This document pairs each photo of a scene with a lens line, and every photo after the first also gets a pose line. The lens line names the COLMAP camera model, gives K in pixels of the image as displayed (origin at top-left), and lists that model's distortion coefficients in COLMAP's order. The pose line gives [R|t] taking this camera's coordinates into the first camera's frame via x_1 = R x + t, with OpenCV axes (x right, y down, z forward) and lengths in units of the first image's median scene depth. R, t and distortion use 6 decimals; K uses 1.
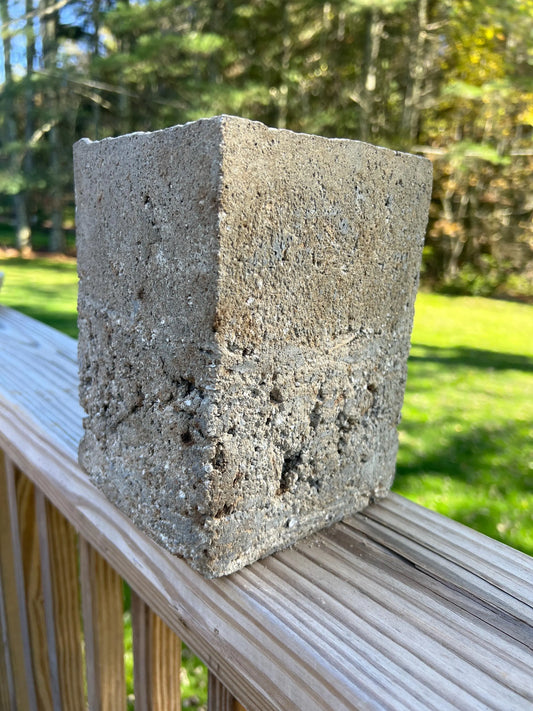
lens RADIAL K [[559.5, 0, 262.8], [0, 559.5, 353.3], [0, 0, 1]] dist [-0.008005, -0.010992]
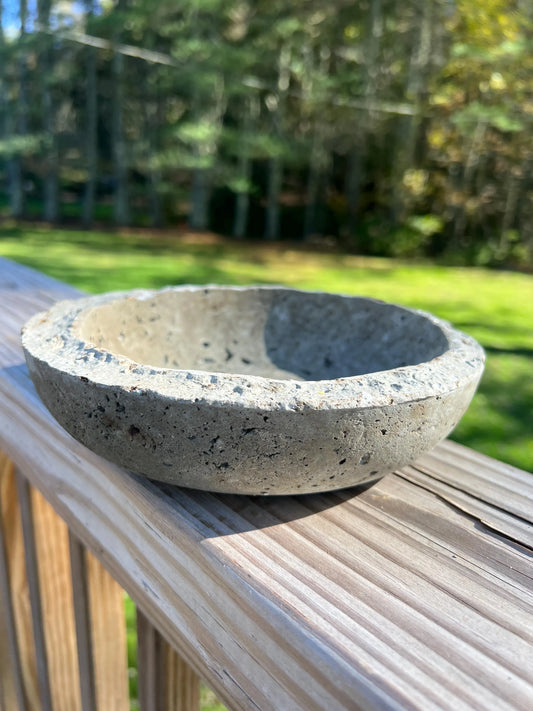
lens RADIAL K [[559.5, 0, 268.4], [0, 559.5, 356.4], [0, 0, 1]] dist [-0.008005, -0.010992]
pose [[0.999893, 0.007661, 0.012438, -0.104178], [-0.008333, 0.998459, 0.054862, 0.081797], [-0.011999, -0.054960, 0.998416, 0.399702]]
